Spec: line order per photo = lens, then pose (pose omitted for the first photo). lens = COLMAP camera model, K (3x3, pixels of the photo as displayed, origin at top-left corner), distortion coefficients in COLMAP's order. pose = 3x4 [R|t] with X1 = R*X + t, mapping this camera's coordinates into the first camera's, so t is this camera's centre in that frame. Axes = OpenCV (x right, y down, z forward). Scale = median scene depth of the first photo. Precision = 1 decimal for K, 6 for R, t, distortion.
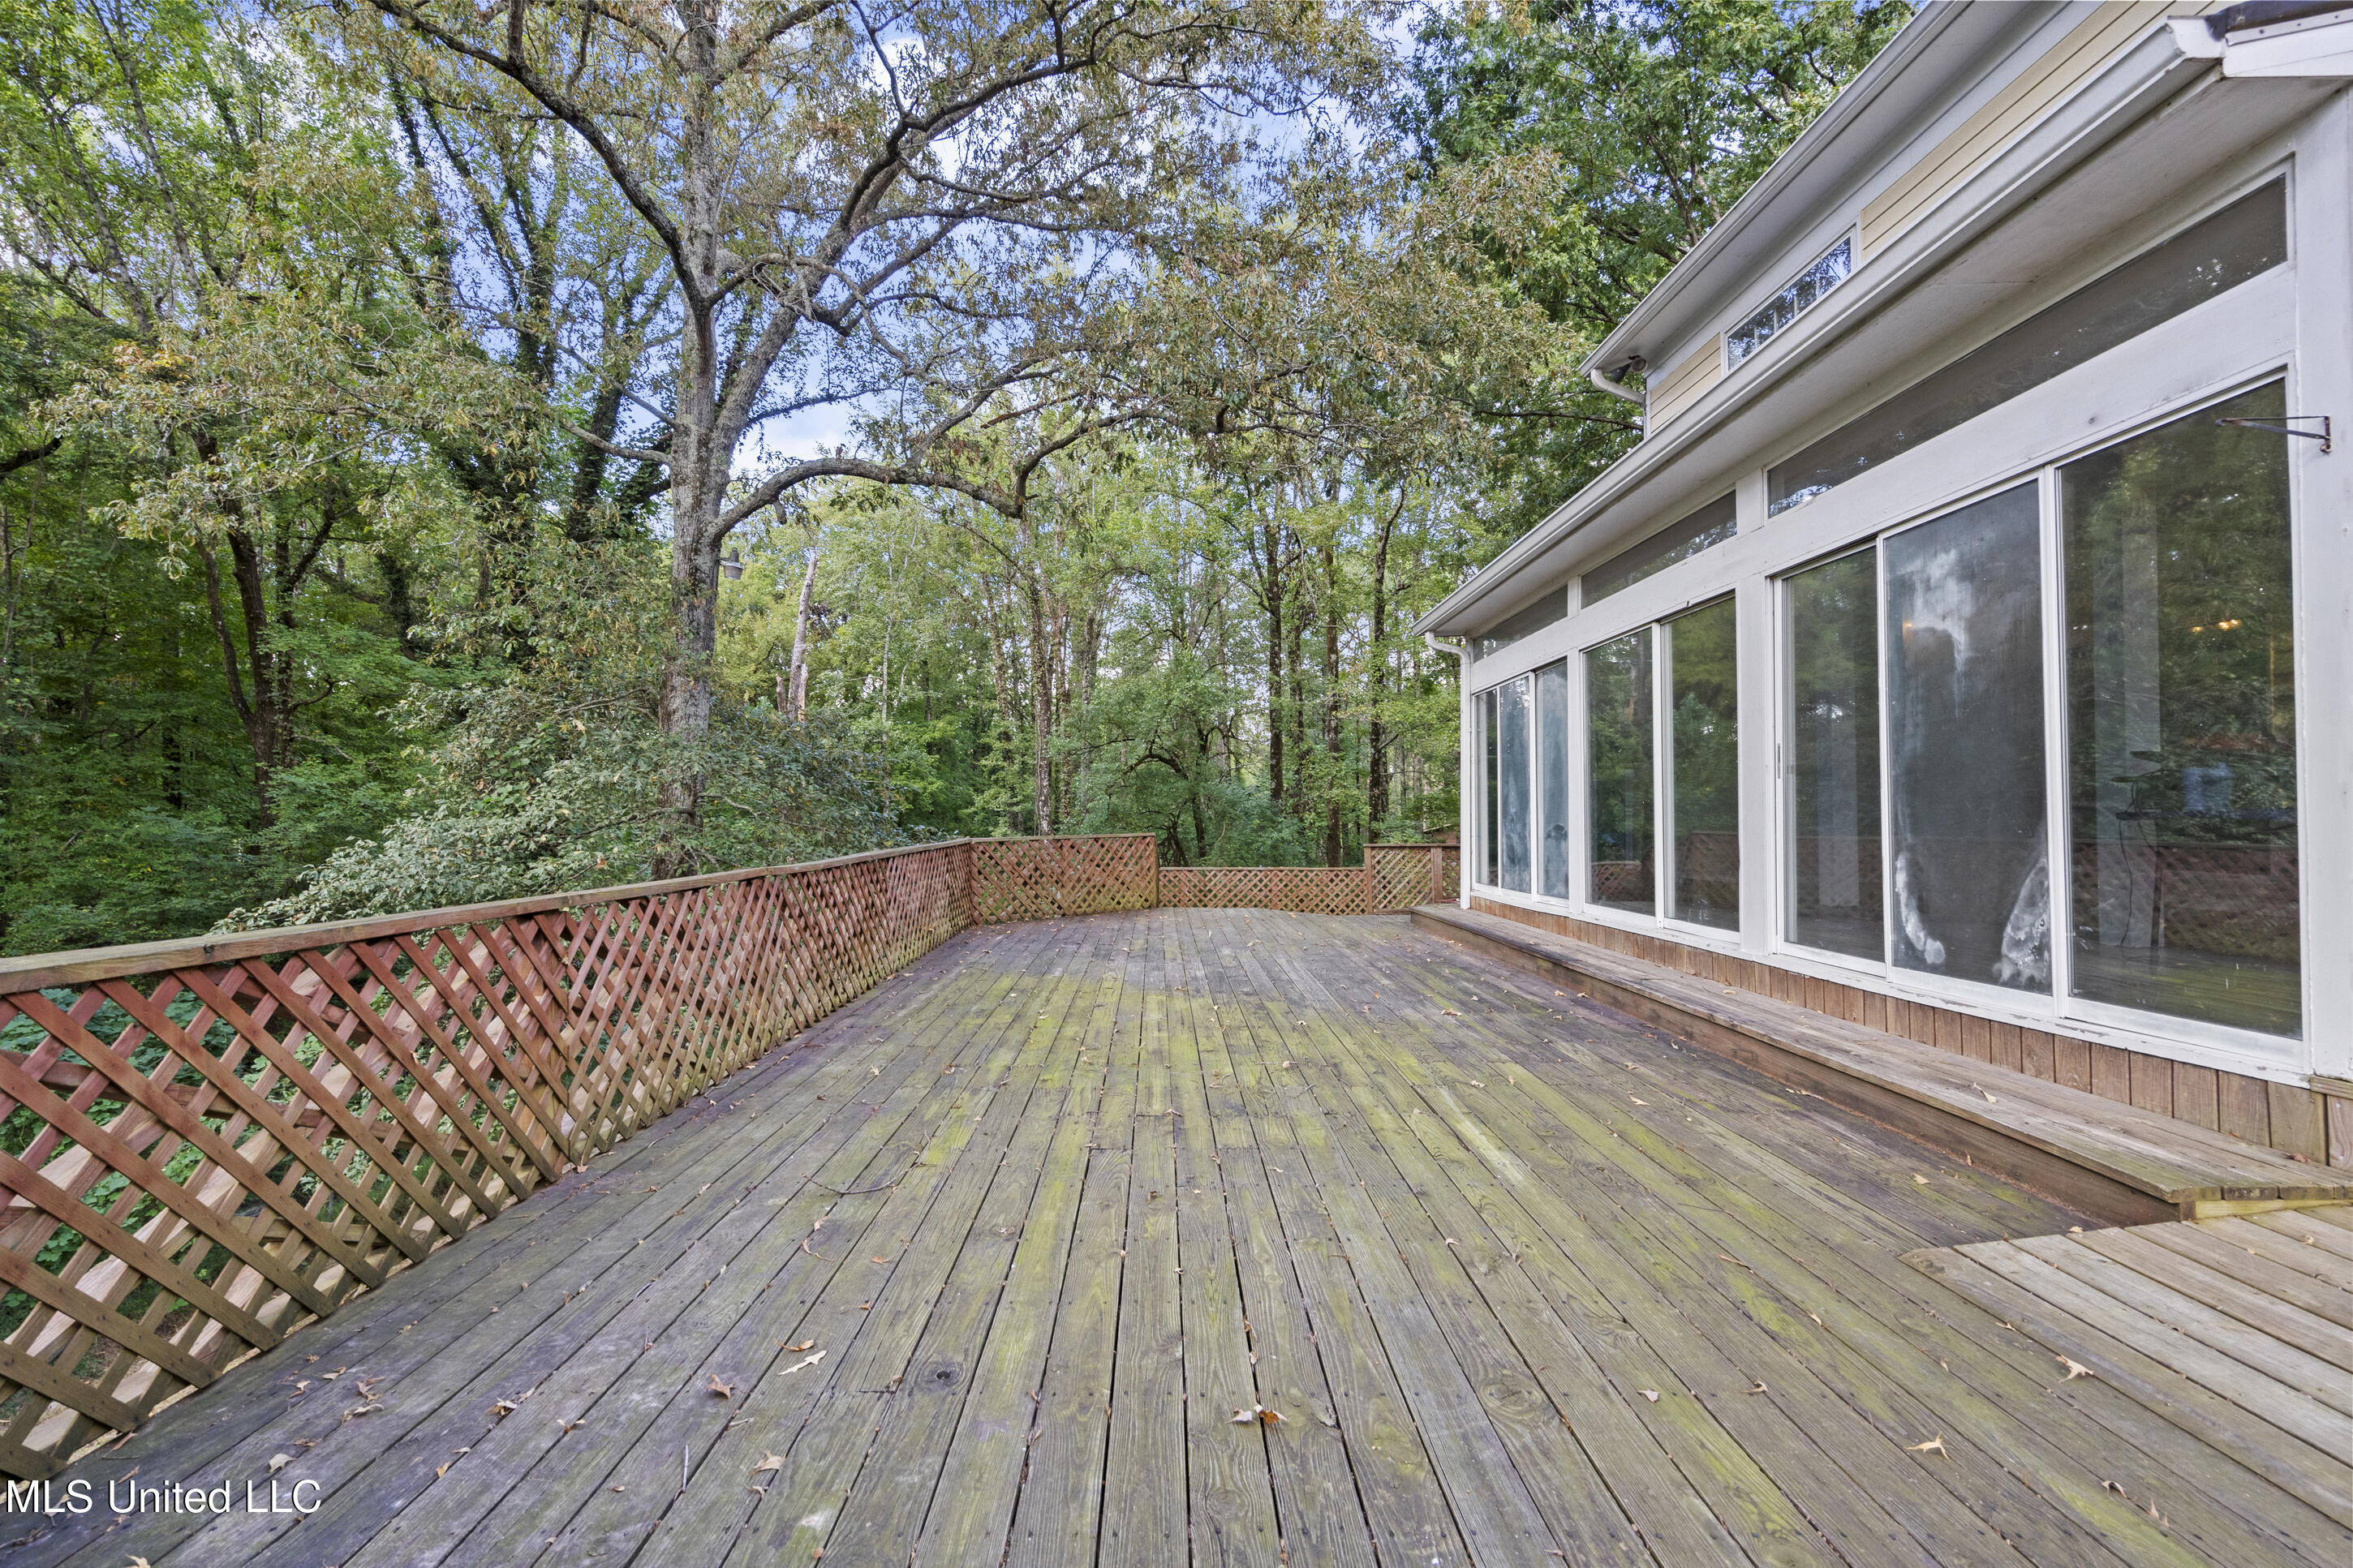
lens RADIAL K [[1107.6, 0, 1168.1], [0, 1107.6, 794.6], [0, 0, 1]] dist [0.001045, 0.000297]
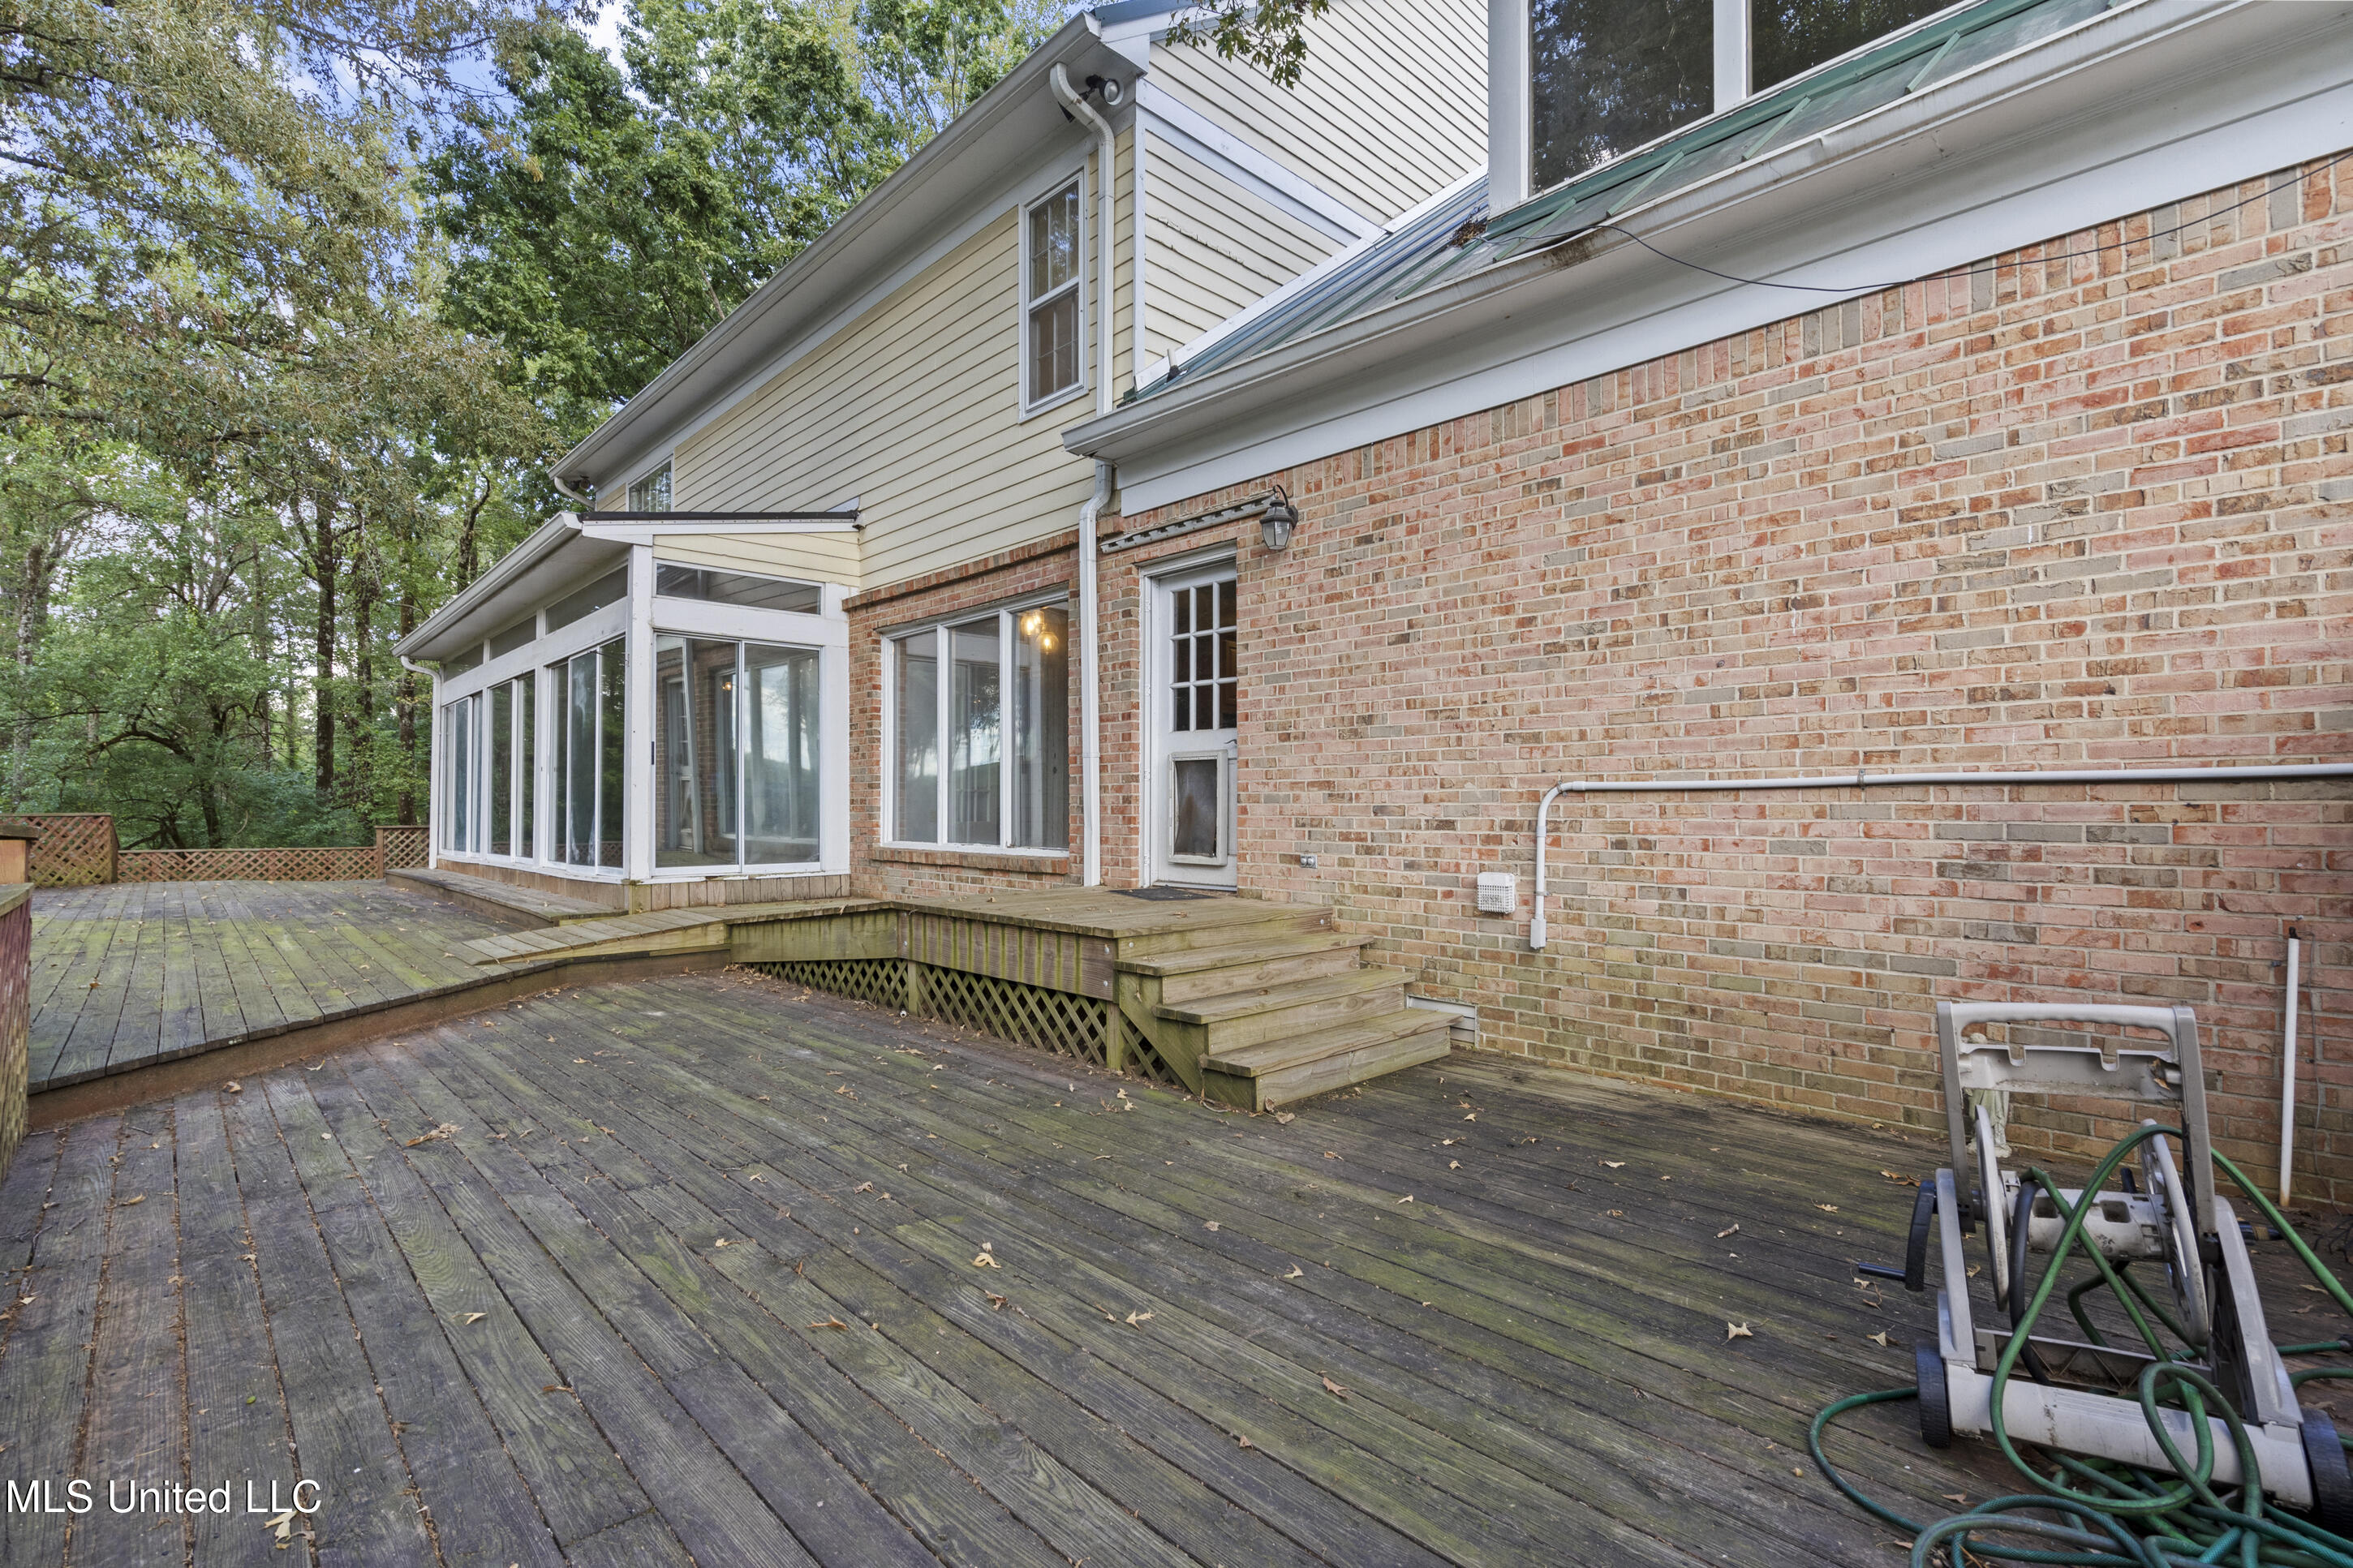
lens RADIAL K [[1071.3, 0, 1176.5], [0, 1071.3, 784.0], [0, 0, 1]] dist [-0.001980, -0.000226]
pose [[0.731597, 0.017134, 0.681522, 0.017914], [-0.013354, 0.999852, -0.010801, 0.001760], [-0.681606, -0.001199, 0.731718, -0.196036]]
